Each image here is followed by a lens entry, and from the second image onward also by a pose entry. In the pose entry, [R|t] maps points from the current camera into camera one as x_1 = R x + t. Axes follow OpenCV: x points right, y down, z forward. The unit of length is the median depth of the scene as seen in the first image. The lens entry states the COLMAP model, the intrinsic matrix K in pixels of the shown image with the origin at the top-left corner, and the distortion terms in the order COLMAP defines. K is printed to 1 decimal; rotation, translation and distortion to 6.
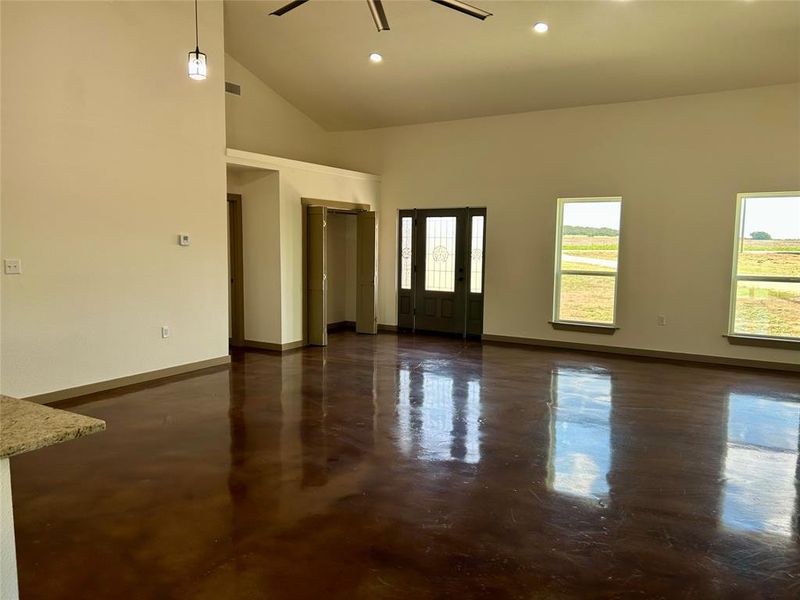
lens RADIAL K [[603.8, 0, 400.0], [0, 603.8, 300.0], [0, 0, 1]] dist [0.086610, -0.094141]
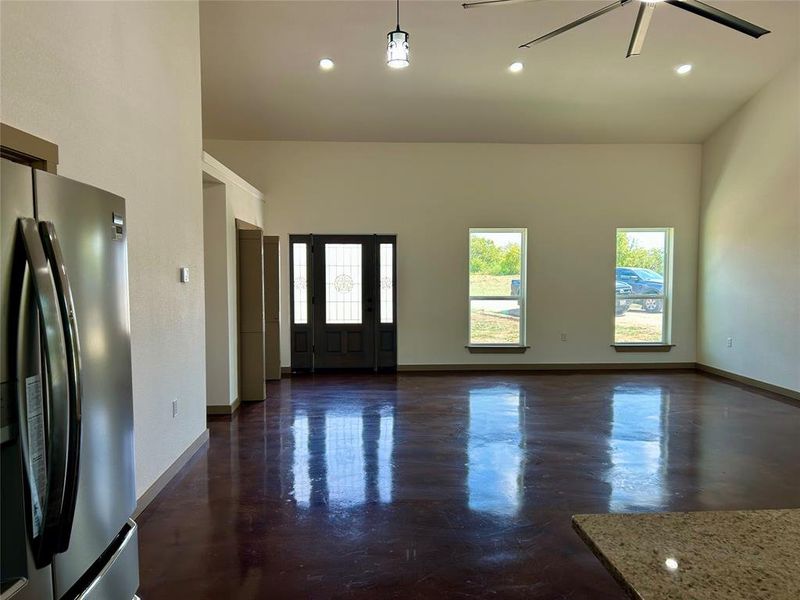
lens RADIAL K [[603.8, 0, 400.0], [0, 603.8, 300.0], [0, 0, 1]] dist [0.086610, -0.094141]
pose [[0.819162, -0.042457, 0.571988, -0.397721], [0.065921, 0.997617, -0.020357, -0.027085], [-0.569761, 0.054382, 0.820009, 0.198398]]
